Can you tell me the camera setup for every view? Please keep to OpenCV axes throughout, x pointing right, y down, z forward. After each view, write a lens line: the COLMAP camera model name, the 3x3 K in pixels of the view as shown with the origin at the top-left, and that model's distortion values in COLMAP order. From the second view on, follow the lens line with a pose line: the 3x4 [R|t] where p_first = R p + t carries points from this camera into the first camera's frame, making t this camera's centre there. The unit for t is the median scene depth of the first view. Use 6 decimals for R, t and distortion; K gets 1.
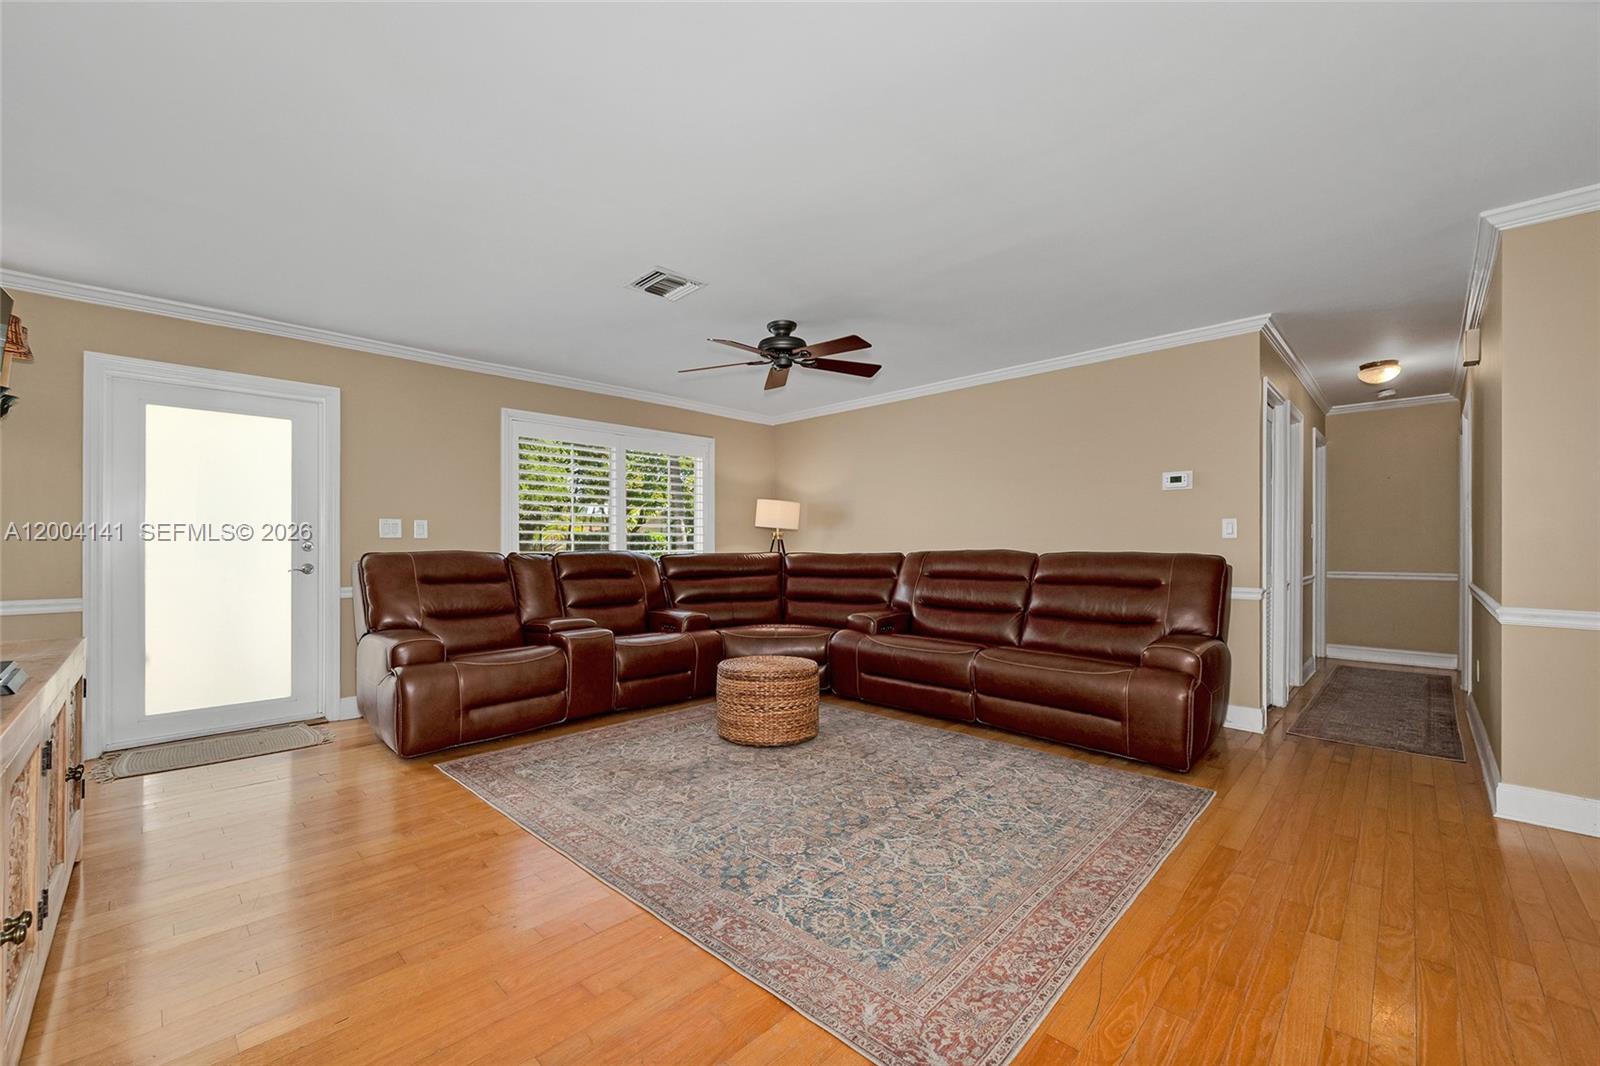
lens RADIAL K [[642.7, 0, 801.4], [0, 642.7, 550.0], [0, 0, 1]] dist [-0.008477, 0.000944]
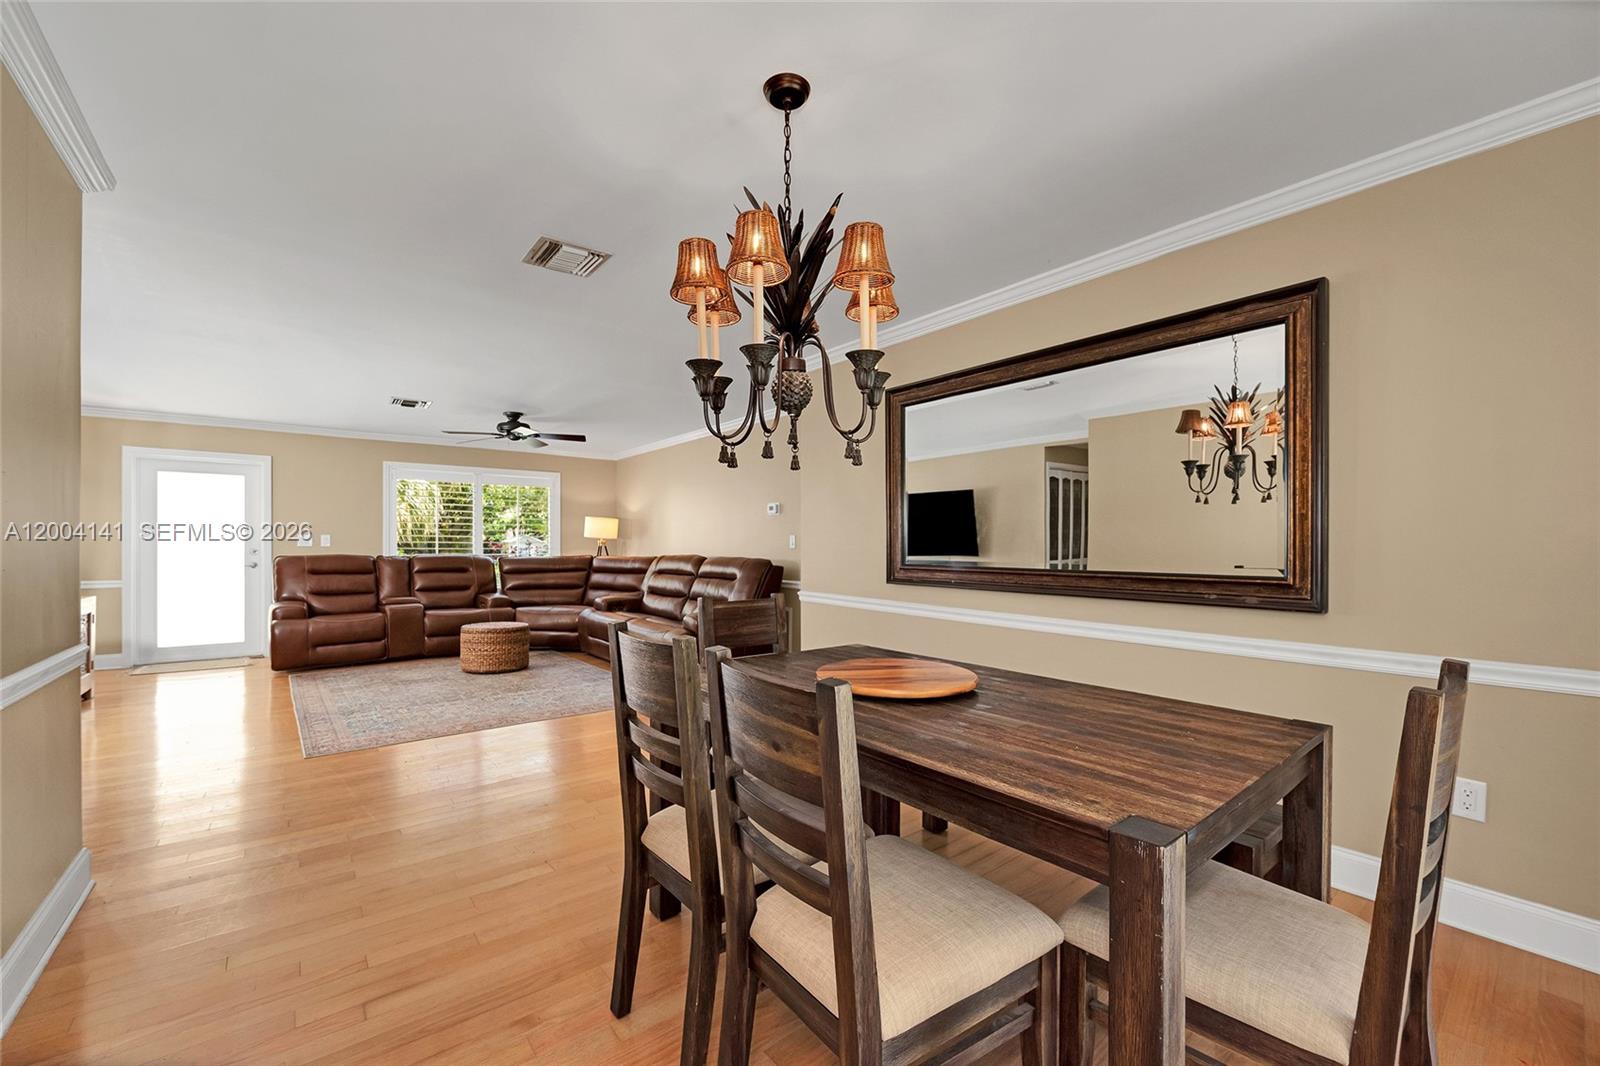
lens RADIAL K [[642.7, 0, 803.5], [0, 642.7, 548.0], [0, 0, 1]] dist [-0.008477, 0.000944]
pose [[0.992580, 0.001877, -0.121576, 0.944729], [-0.002369, 0.999990, -0.003902, -0.013036], [0.121567, 0.004161, 0.992574, -0.526989]]
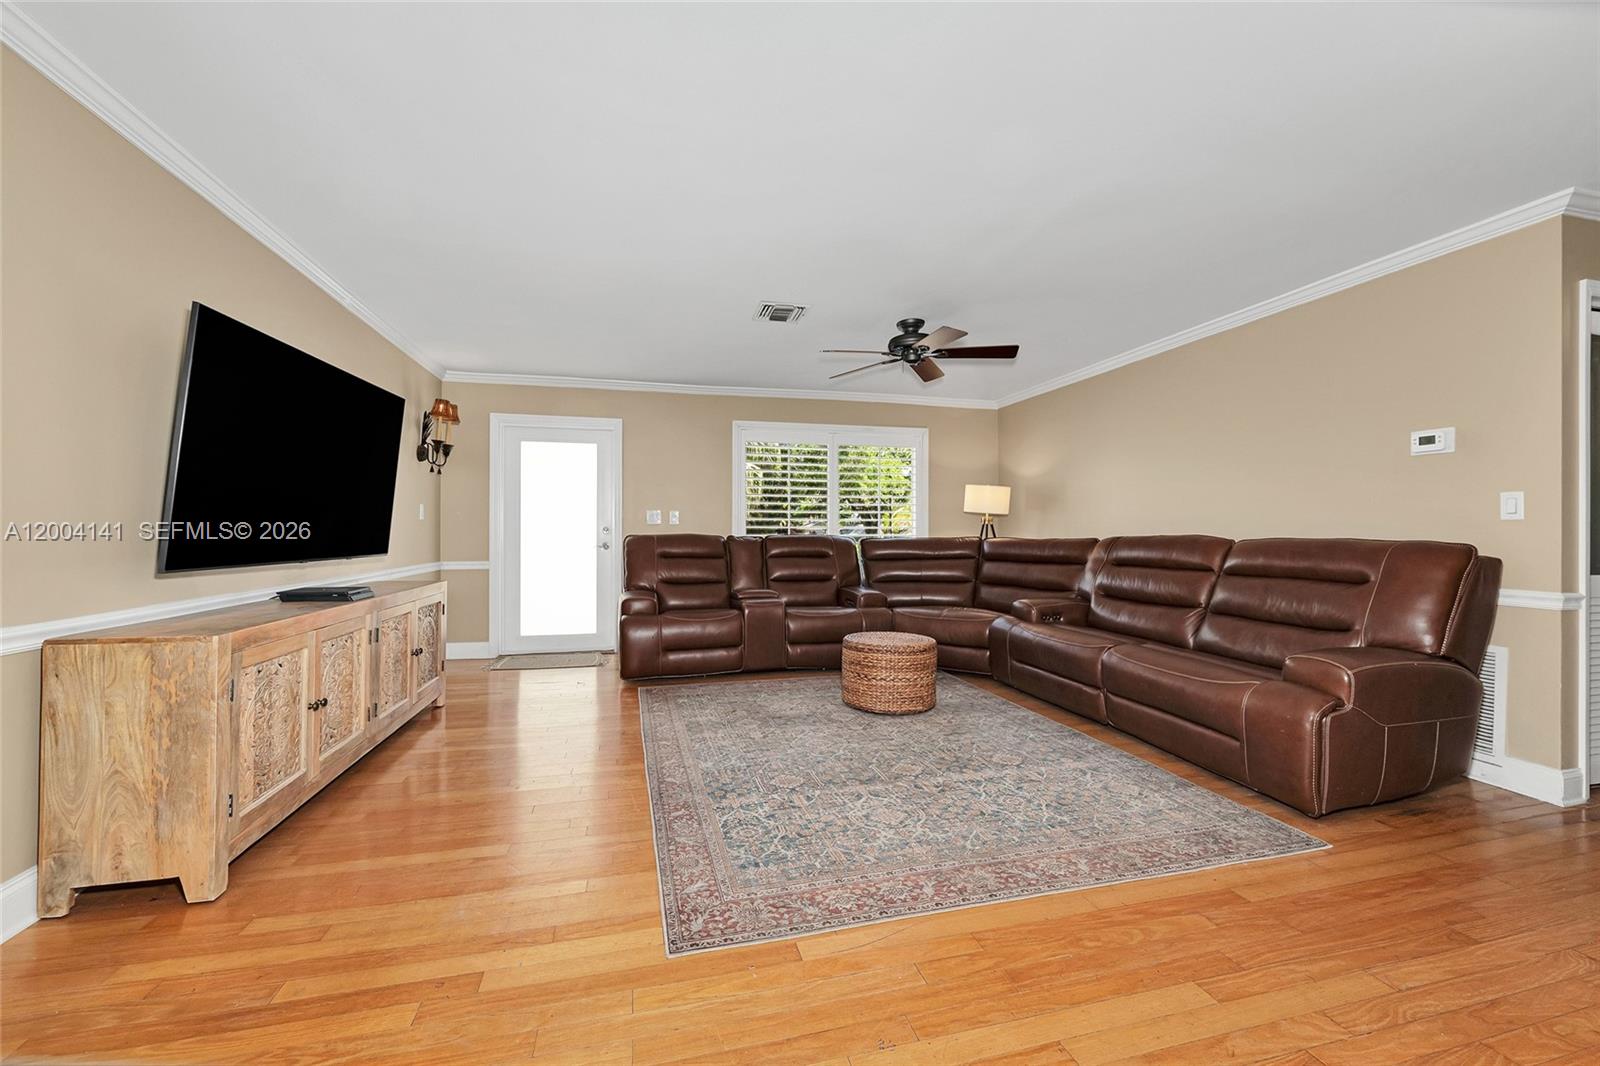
lens RADIAL K [[642.7, 0, 797.7], [0, 642.7, 529.7], [0, 0, 1]] dist [-0.008477, 0.000944]
pose [[0.850118, 0.000405, -0.526592, 0.400005], [-0.005420, 0.999953, -0.007981, 0.003037], [0.526565, 0.009639, 0.850080, -0.002210]]
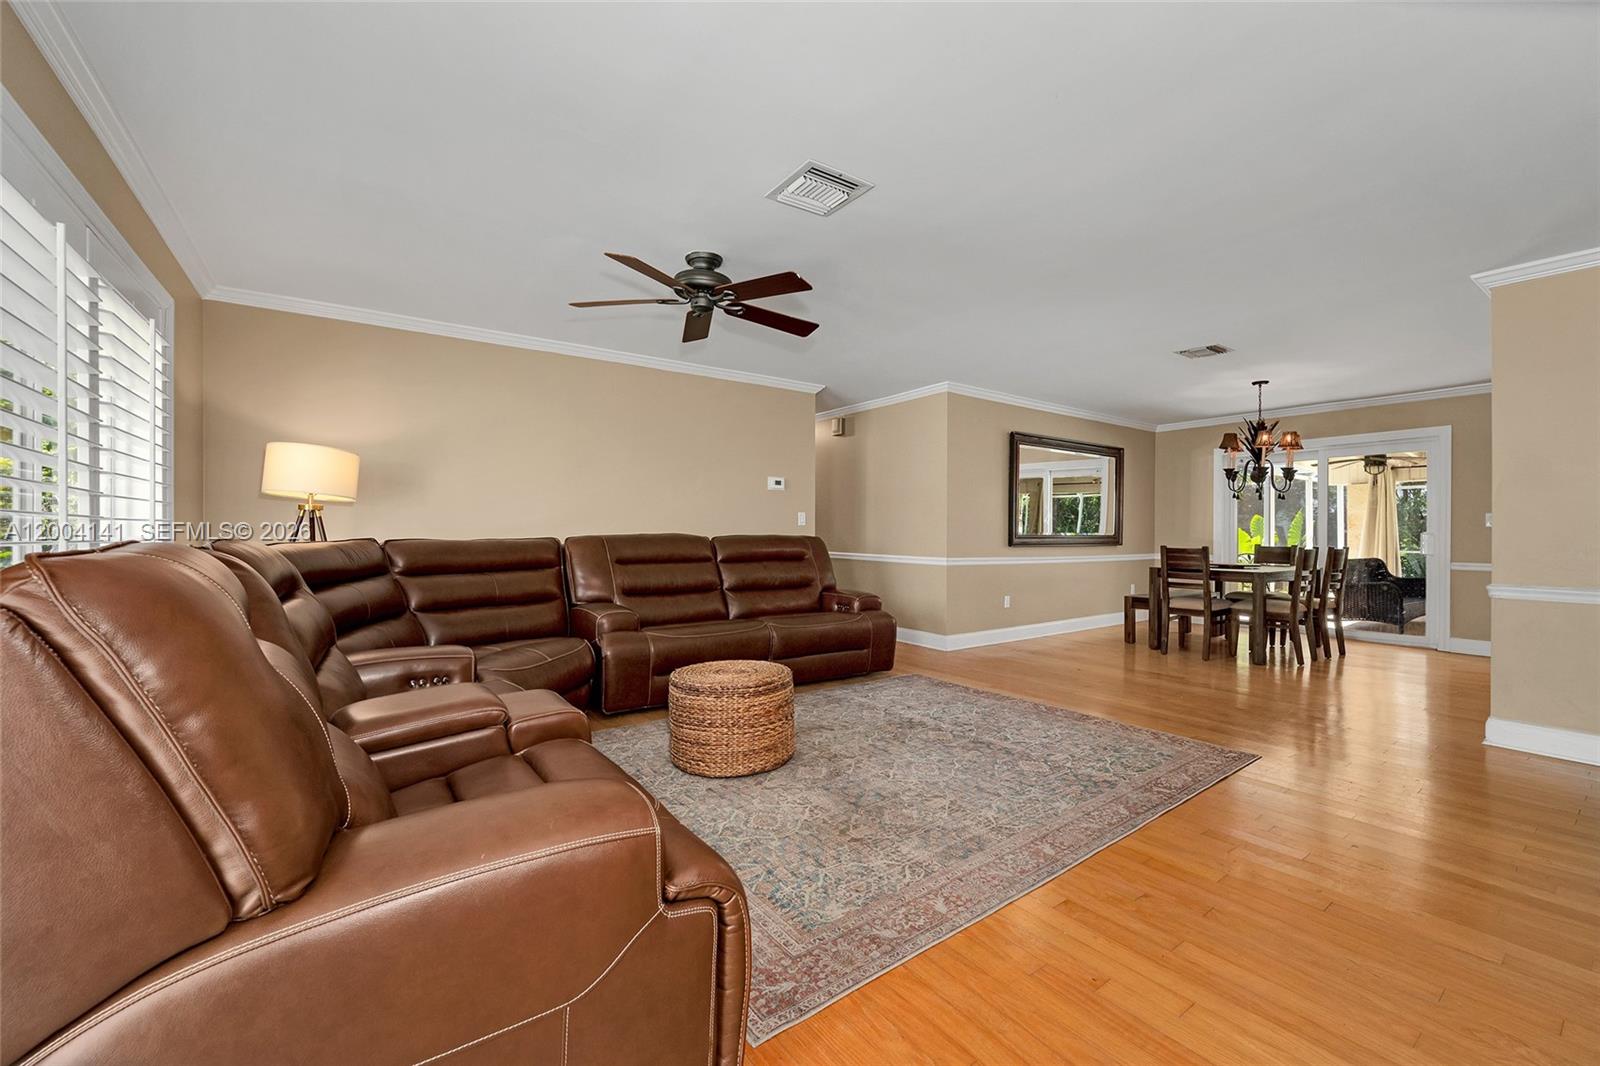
lens RADIAL K [[642.7, 0, 795.8], [0, 642.7, 528.6], [0, 0, 1]] dist [-0.008477, 0.000944]
pose [[0.180687, 0.004080, 0.983532, -0.877507], [0.002230, 0.999987, -0.004558, -0.003311], [-0.983538, 0.003017, 0.180675, 0.796431]]
